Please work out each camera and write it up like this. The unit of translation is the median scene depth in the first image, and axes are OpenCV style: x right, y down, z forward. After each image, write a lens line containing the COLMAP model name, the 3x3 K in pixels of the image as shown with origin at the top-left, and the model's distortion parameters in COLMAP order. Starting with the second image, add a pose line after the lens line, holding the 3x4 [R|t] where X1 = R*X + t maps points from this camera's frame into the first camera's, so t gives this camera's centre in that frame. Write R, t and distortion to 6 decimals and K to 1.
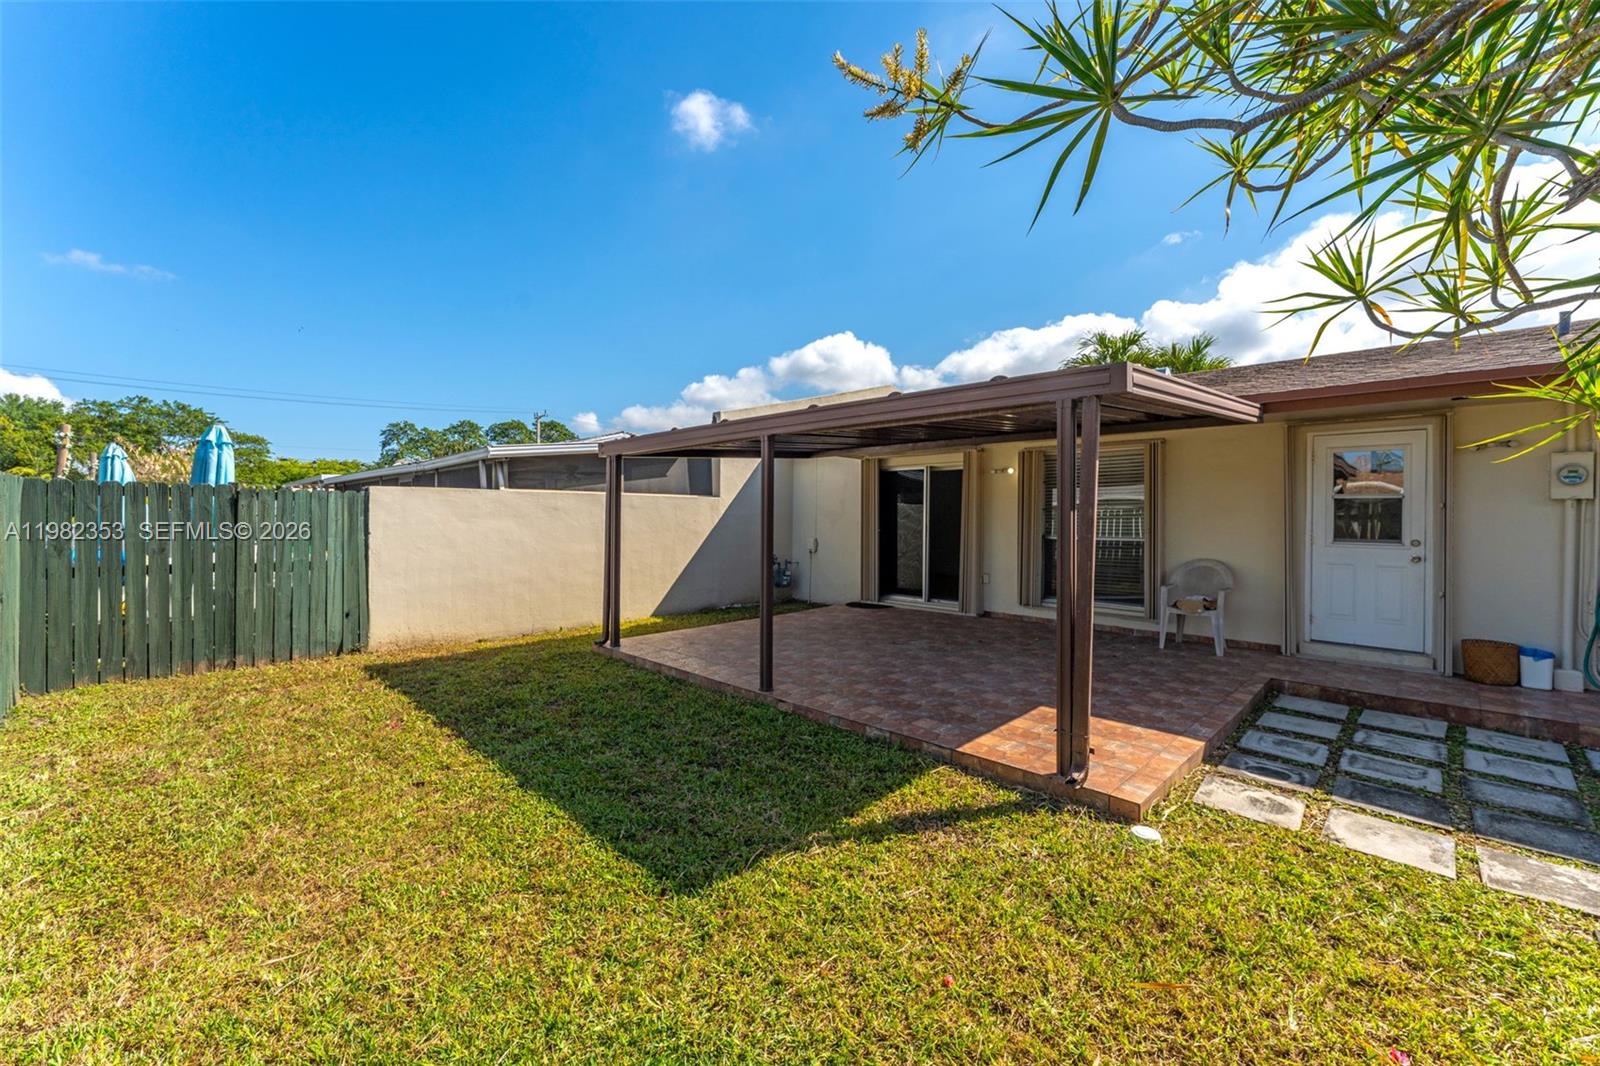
lens RADIAL K [[648.4, 0, 800.0], [0, 648.4, 533.0], [0, 0, 1]] dist [-0.005787, -0.000230]
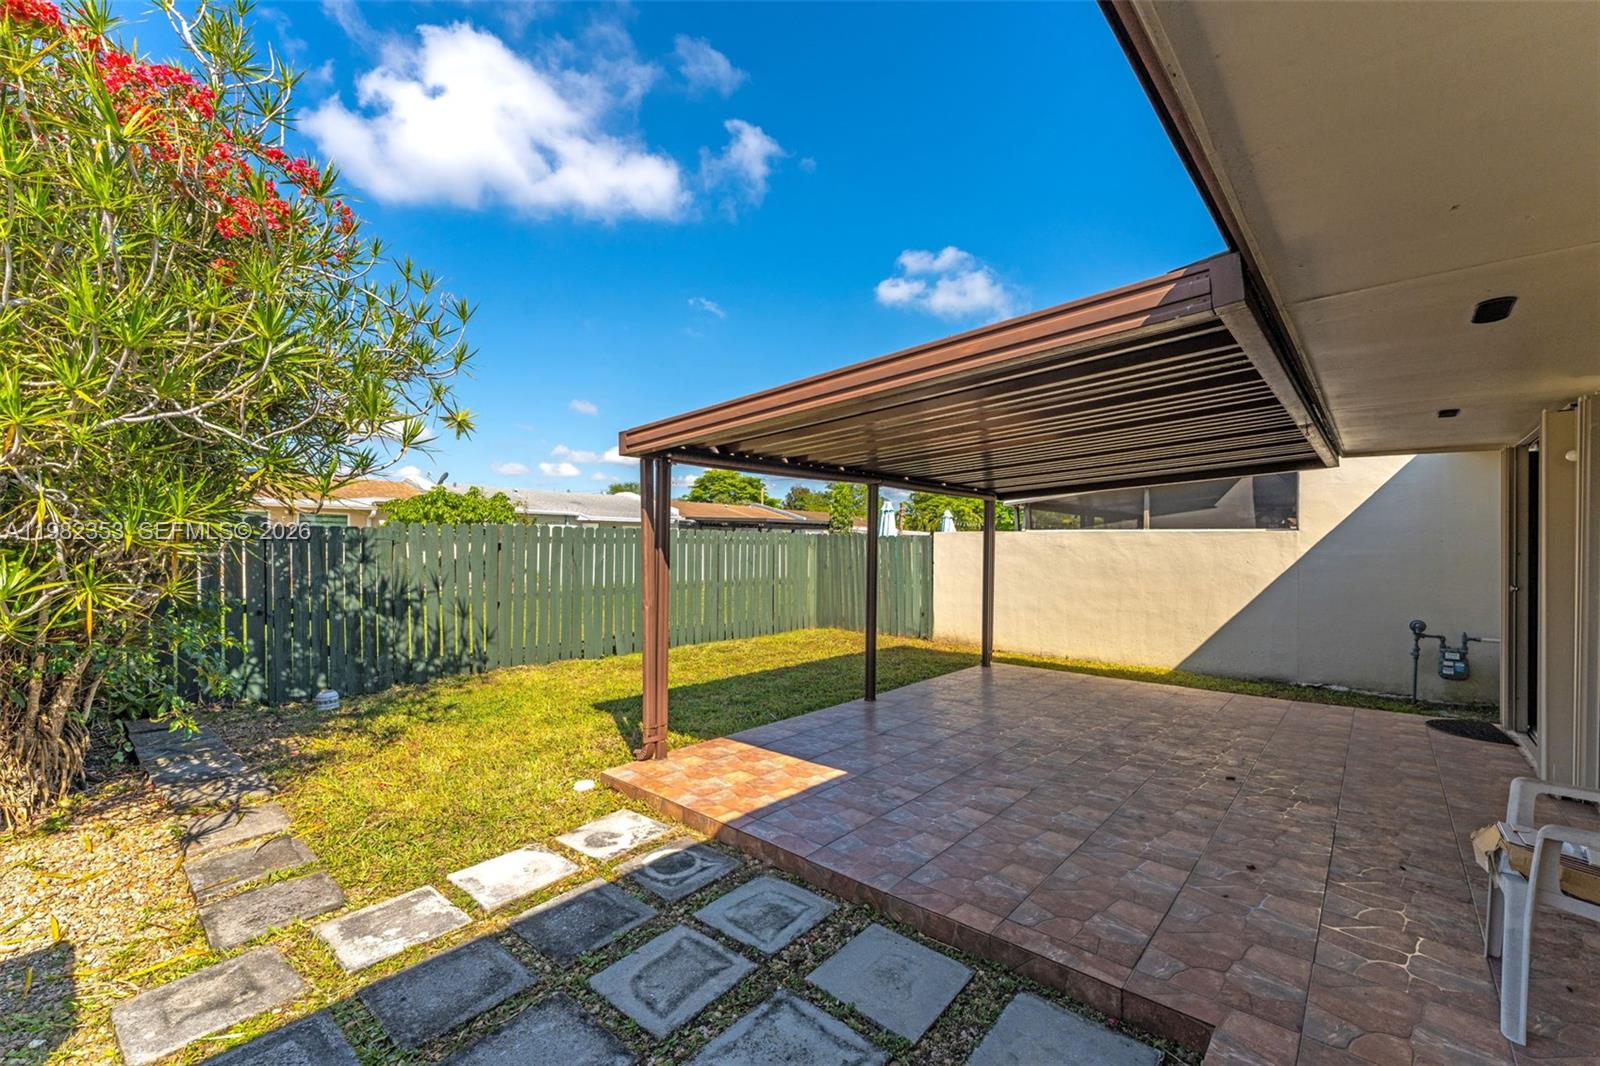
lens RADIAL K [[648.4, 0, 800.0], [0, 648.4, 533.0], [0, 0, 1]] dist [-0.005787, -0.000230]
pose [[0.071461, -0.021291, -0.997216, 1.467048], [-0.034987, 0.999103, -0.023838, -0.040514], [0.996830, 0.036593, 0.070652, 1.006731]]
